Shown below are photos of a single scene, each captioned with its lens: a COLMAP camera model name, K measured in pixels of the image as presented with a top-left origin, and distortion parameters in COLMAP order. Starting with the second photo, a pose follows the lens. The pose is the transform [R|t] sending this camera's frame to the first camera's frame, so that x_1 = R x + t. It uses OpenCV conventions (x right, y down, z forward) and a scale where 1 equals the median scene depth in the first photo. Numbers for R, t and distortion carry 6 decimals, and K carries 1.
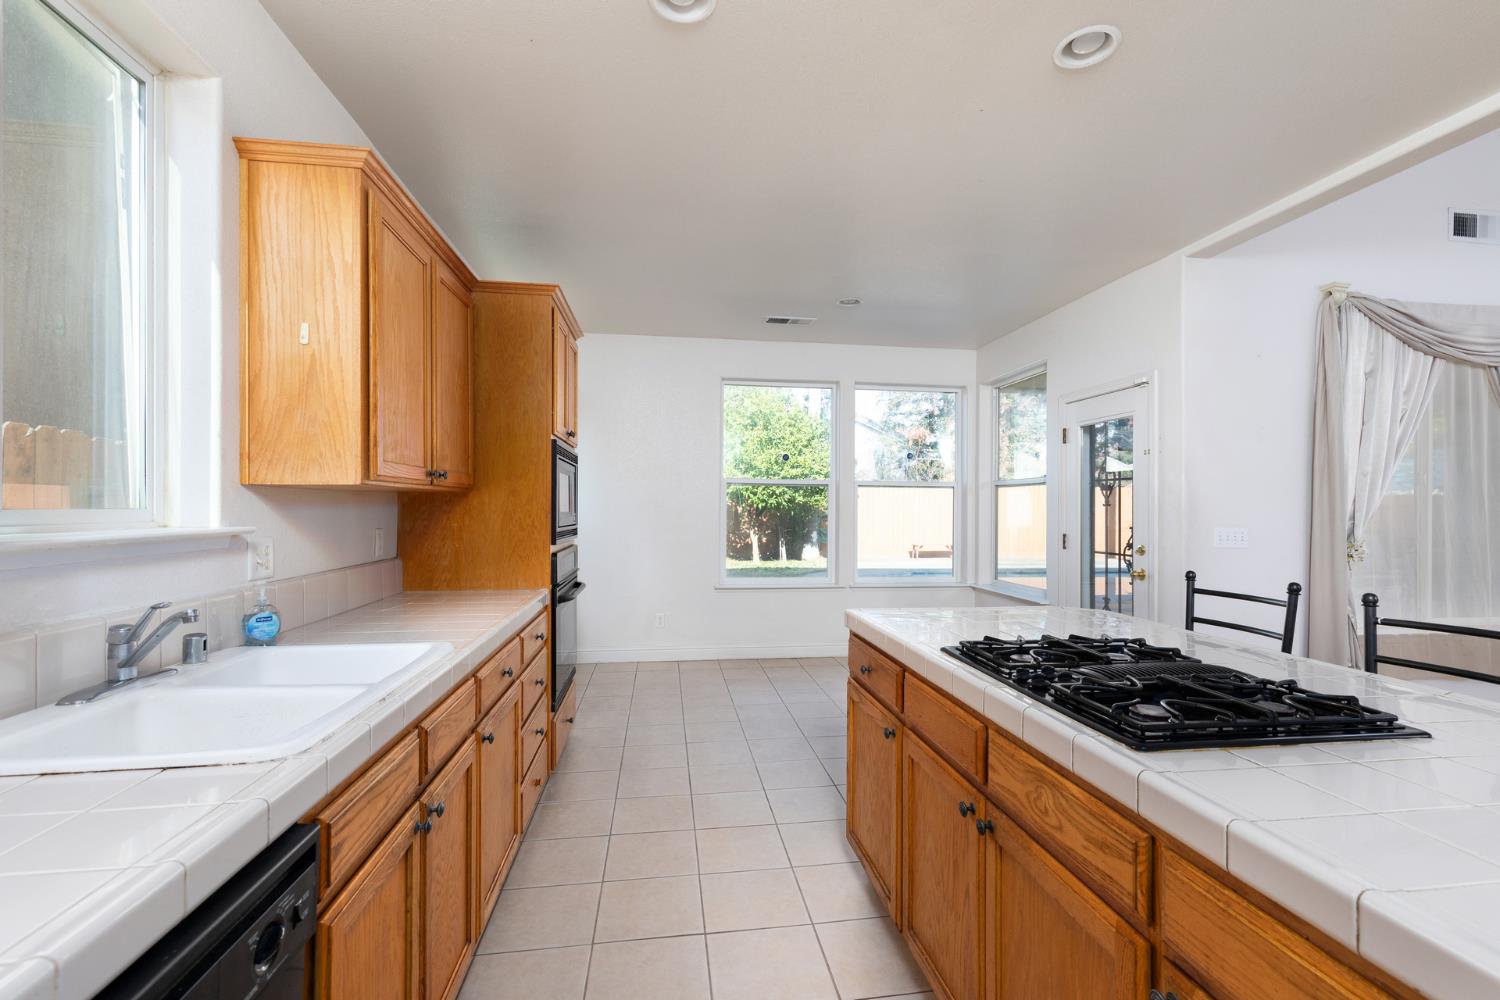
lens RADIAL K [[673.9, 0, 760.1], [0, 673.9, 503.7], [0, 0, 1]] dist [0.003208, 0.000031]
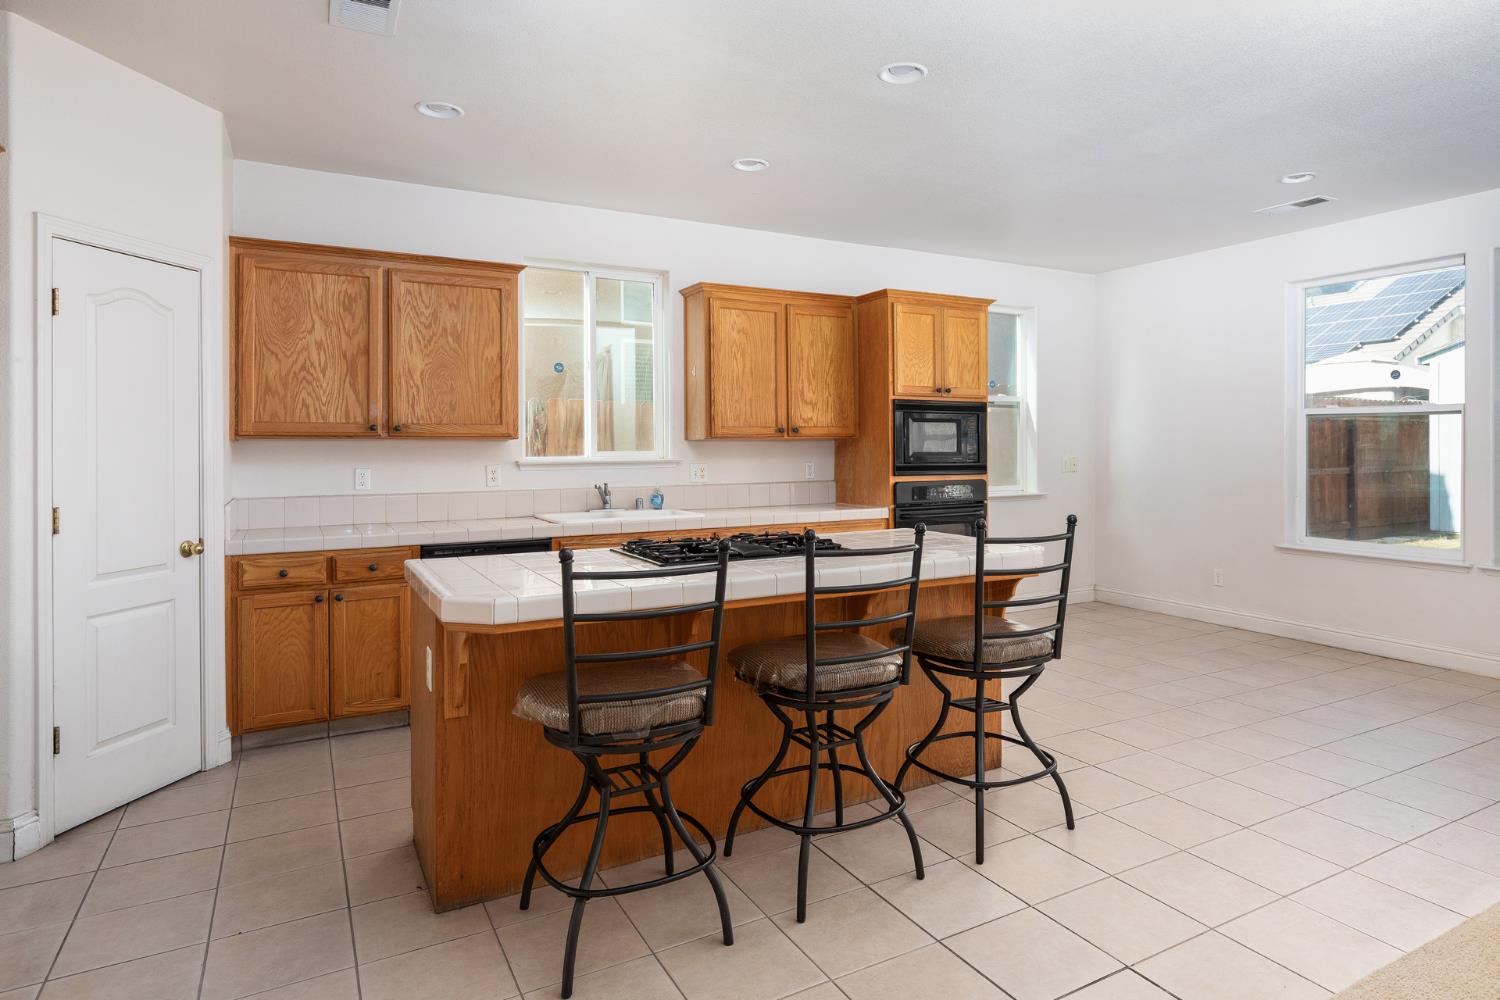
lens RADIAL K [[867.0, 0, 796.9], [0, 867.0, 440.1], [0, 0, 1]] dist [-0.000091, -0.001218]
pose [[0.368908, -0.010239, -0.929410, 1.322582], [0.010485, 0.999922, -0.006854, -0.002290], [0.929407, -0.007216, 0.368986, 0.169071]]
